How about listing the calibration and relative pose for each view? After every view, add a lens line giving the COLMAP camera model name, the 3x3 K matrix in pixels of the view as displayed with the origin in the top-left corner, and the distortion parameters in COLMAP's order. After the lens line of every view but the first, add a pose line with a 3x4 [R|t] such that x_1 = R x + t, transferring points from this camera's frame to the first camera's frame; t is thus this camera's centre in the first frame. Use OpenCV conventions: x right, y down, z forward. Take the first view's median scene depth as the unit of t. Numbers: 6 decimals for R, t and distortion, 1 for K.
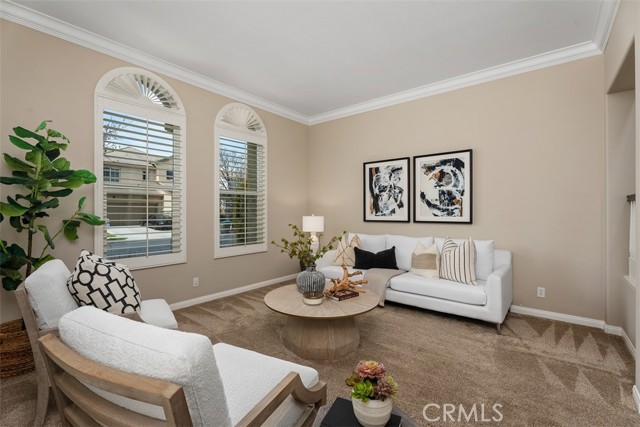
lens RADIAL K [[286.1, 0, 320.0], [0, 286.1, 213.5], [0, 0, 1]] dist [-0.000242, 0.000092]
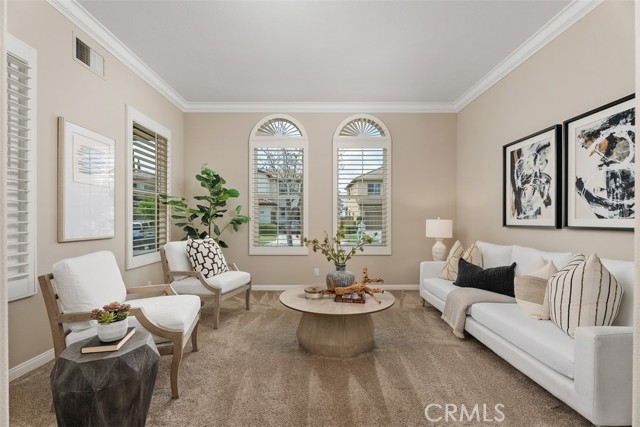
lens RADIAL K [[286.1, 0, 320.0], [0, 286.1, 213.5], [0, 0, 1]] dist [-0.000242, 0.000092]
pose [[0.631211, -0.013767, -0.775489, 0.465258], [-0.007170, 0.999696, -0.023583, 0.016141], [0.775578, 0.020446, 0.630921, 0.204124]]
